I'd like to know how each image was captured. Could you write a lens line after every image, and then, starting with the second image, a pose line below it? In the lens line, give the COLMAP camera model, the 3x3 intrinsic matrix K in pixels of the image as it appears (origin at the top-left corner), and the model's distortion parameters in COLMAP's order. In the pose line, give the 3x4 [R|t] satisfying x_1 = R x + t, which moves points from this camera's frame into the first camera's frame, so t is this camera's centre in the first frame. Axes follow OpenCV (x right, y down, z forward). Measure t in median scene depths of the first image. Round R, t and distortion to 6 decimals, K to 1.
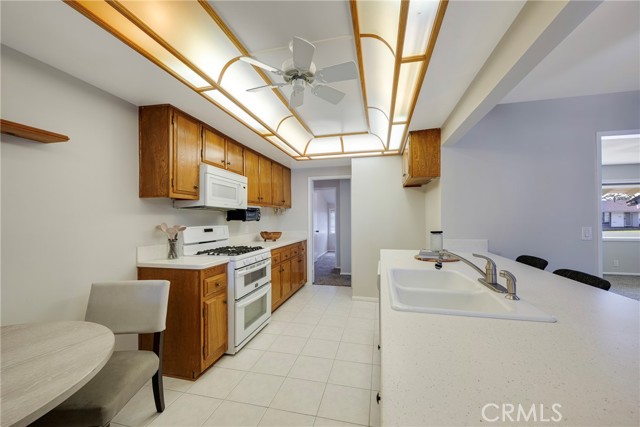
lens RADIAL K [[254.6, 0, 319.5], [0, 254.6, 215.8], [0, 0, 1]] dist [0.001386, 0.000094]
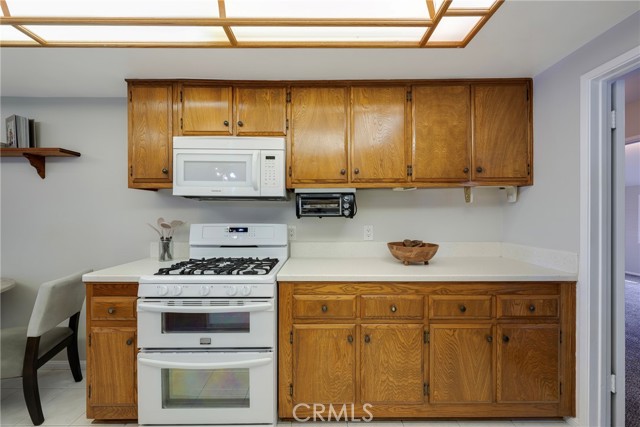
lens RADIAL K [[254.6, 0, 319.5], [0, 254.6, 215.8], [0, 0, 1]] dist [0.001386, 0.000094]
pose [[0.245907, 0.010972, -0.969231, 0.288261], [0.009832, 0.999856, 0.013814, 0.010621], [0.969244, -0.012927, 0.245764, 1.017403]]
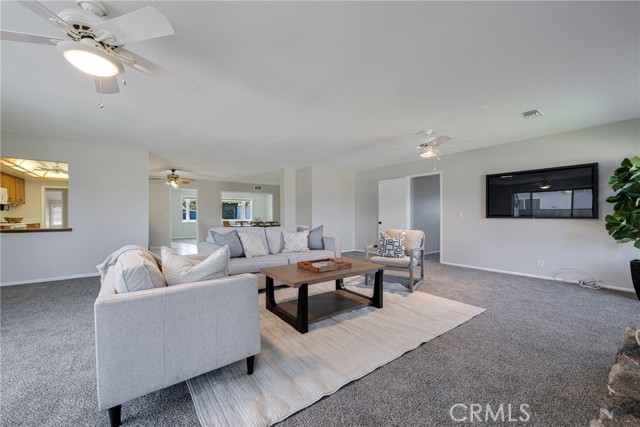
lens RADIAL K [[251.9, 0, 317.5], [0, 251.9, 216.8], [0, 0, 1]] dist [0.000391, -0.000481]
pose [[0.634706, -0.001481, 0.772752, -0.282801], [-0.006686, 0.999950, 0.007408, 0.042815], [-0.772725, -0.009869, 0.634665, -2.343727]]
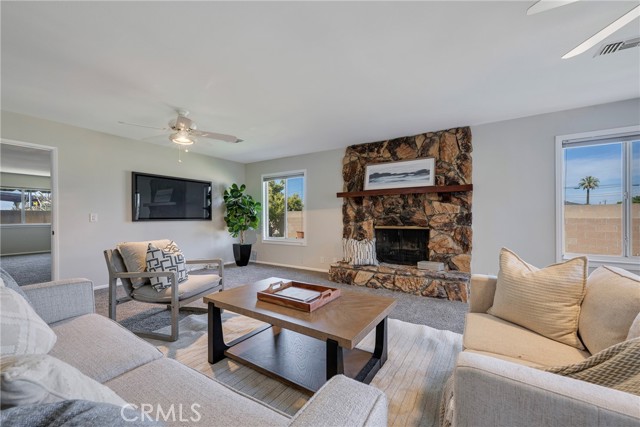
lens RADIAL K [[254.6, 0, 319.5], [0, 254.6, 215.8], [0, 0, 1]] dist [0.001386, 0.000094]
pose [[-0.946652, 0.009030, 0.322133, 0.250692], [0.005703, 0.999920, -0.011270, 0.046875], [-0.322209, -0.008832, -0.946627, -1.113084]]
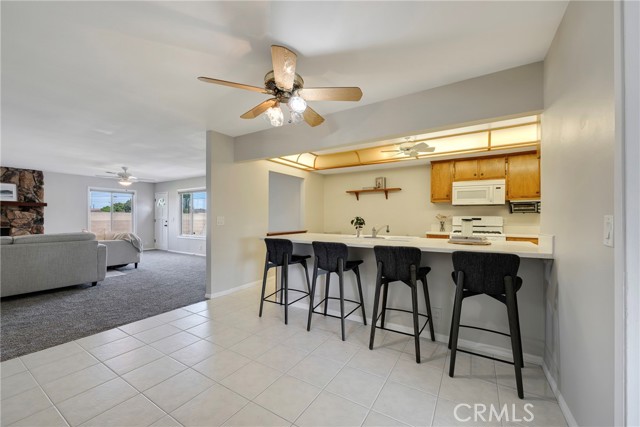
lens RADIAL K [[254.6, 0, 319.5], [0, 254.6, 215.8], [0, 0, 1]] dist [0.001386, 0.000094]
pose [[-0.316637, -0.002534, -0.948543, 1.332974], [0.007624, 0.999957, -0.005216, 0.036371], [0.948516, -0.008883, -0.316604, 0.562478]]
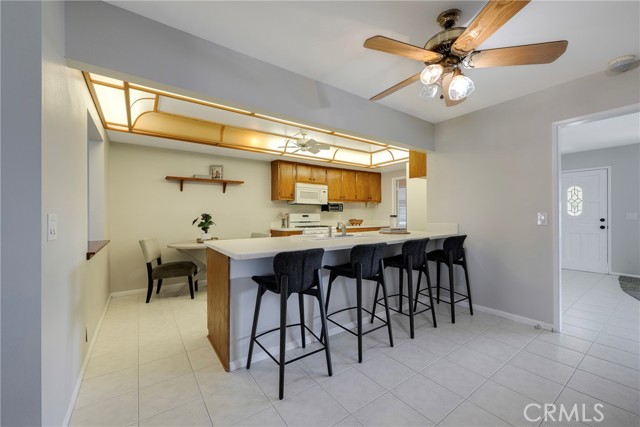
lens RADIAL K [[254.6, 0, 319.5], [0, 254.6, 215.8], [0, 0, 1]] dist [0.001386, 0.000094]
pose [[0.747733, 0.004162, -0.663986, 0.873475], [0.004675, 0.999923, 0.011533, 0.033361], [0.663983, -0.011727, 0.747656, -0.337082]]
